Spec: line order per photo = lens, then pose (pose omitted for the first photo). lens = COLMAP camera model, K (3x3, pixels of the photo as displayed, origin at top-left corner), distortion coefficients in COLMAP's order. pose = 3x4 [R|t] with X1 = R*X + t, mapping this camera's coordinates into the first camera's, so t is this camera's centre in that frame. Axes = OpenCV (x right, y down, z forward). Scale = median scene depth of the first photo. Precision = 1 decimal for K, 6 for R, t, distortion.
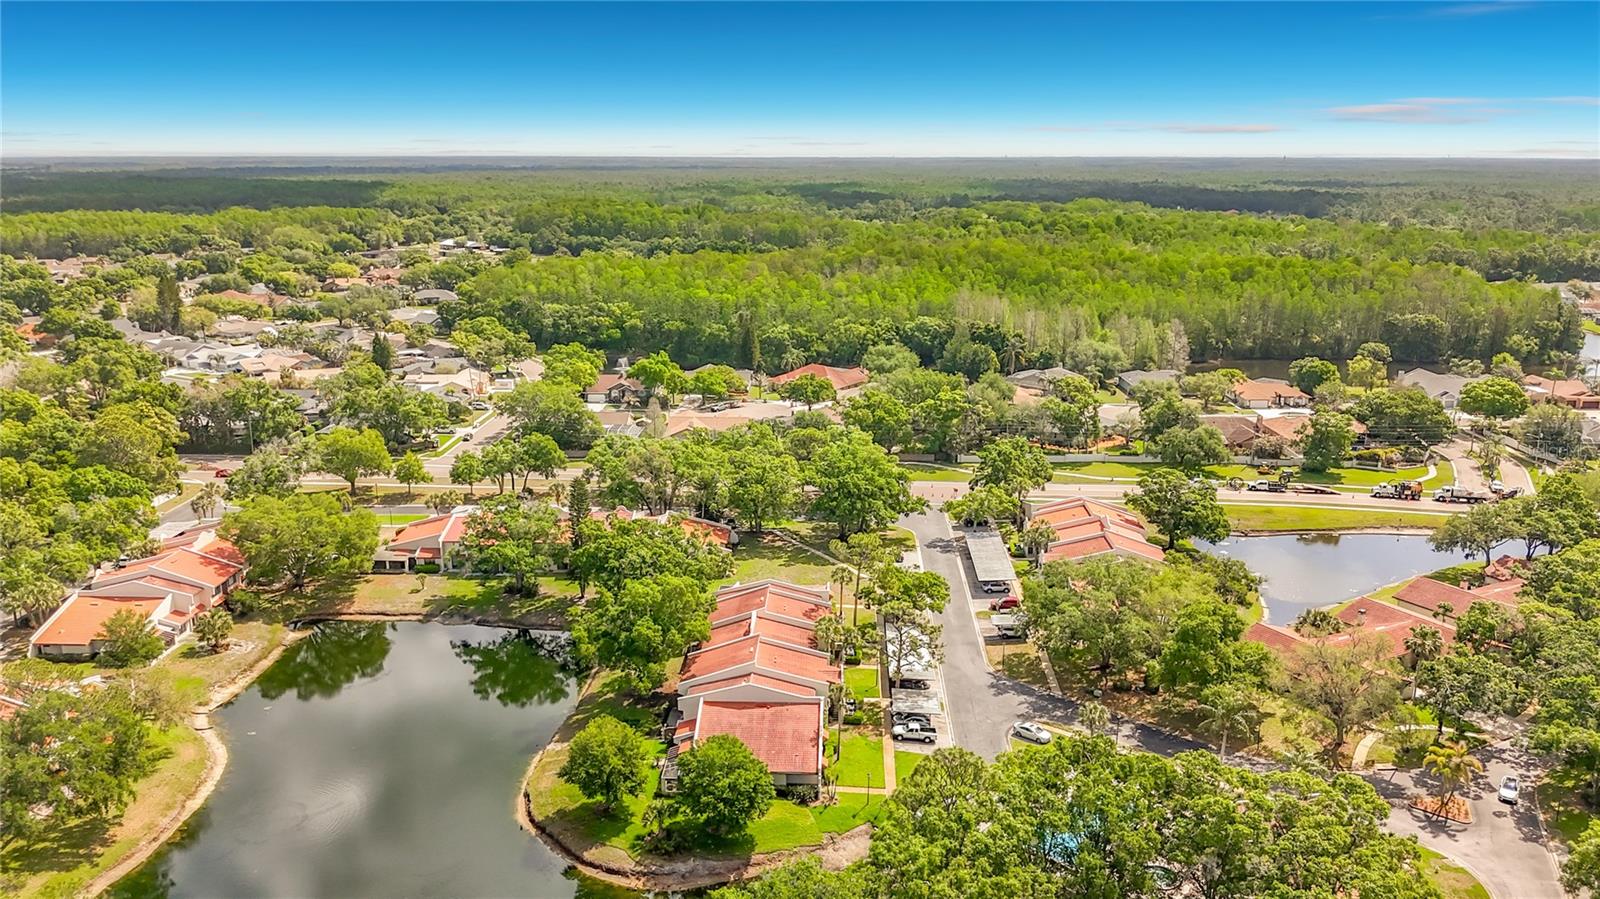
lens RADIAL K [[1221.5, 0, 800.0], [0, 1221.5, 449.5], [0, 0, 1]] dist [0.043488, -0.077273]
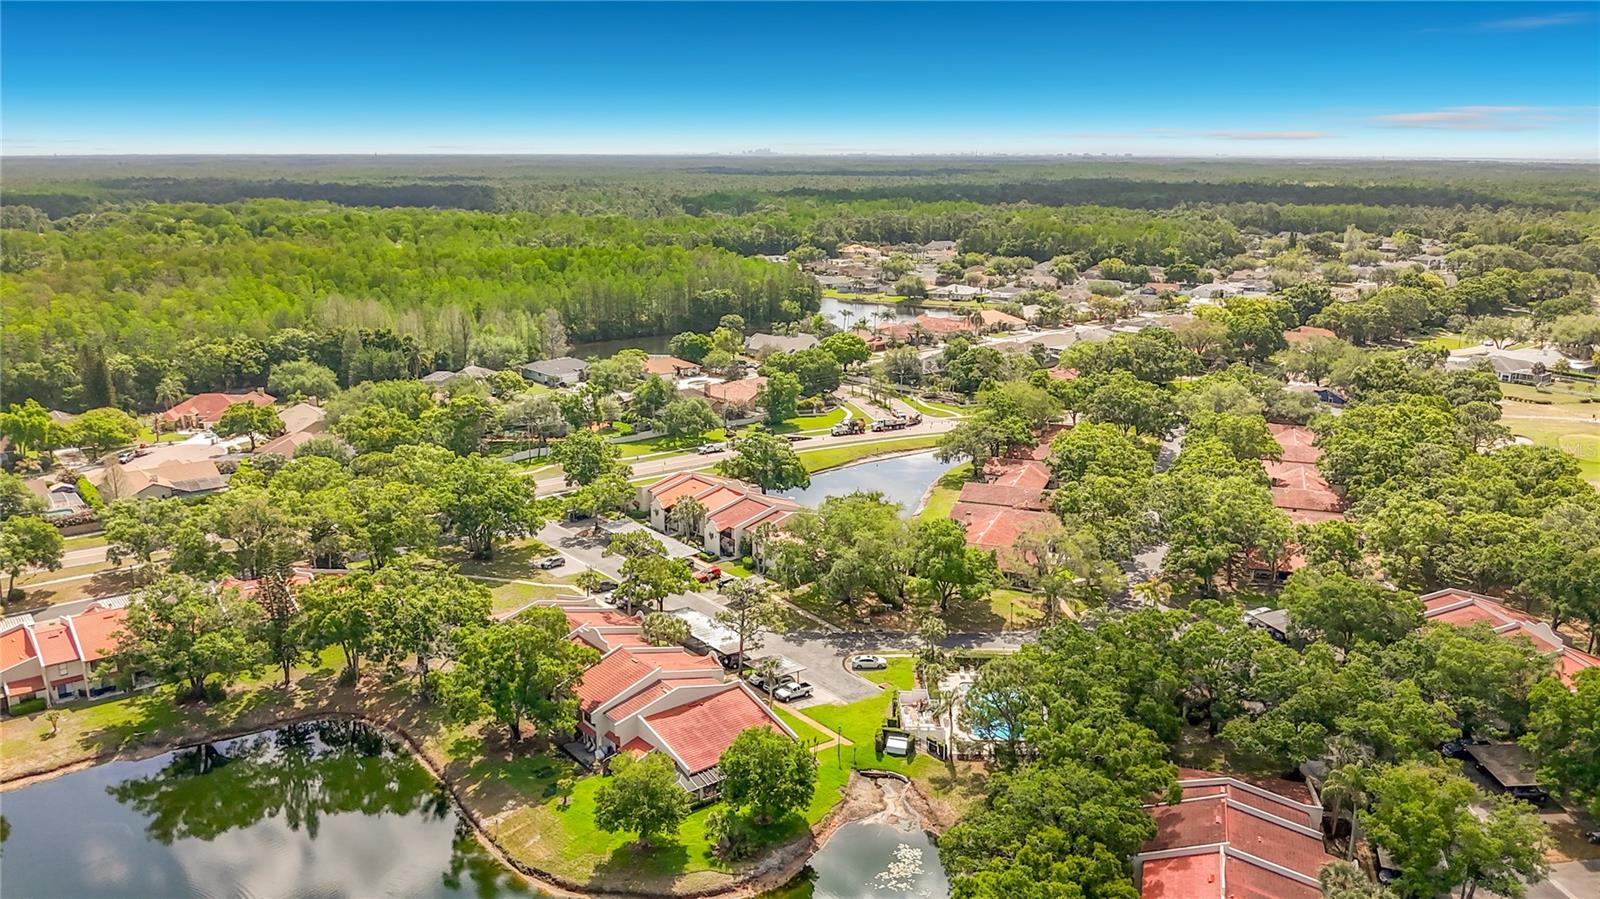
lens RADIAL K [[1208.9, 0, 798.1], [0, 1208.9, 467.8], [0, 0, 1]] dist [0.054643, -0.071526]
pose [[0.754607, -0.164691, 0.635173, -0.309813], [0.152529, 0.985501, 0.074317, -0.023819], [-0.638203, 0.040803, 0.768786, 0.094114]]
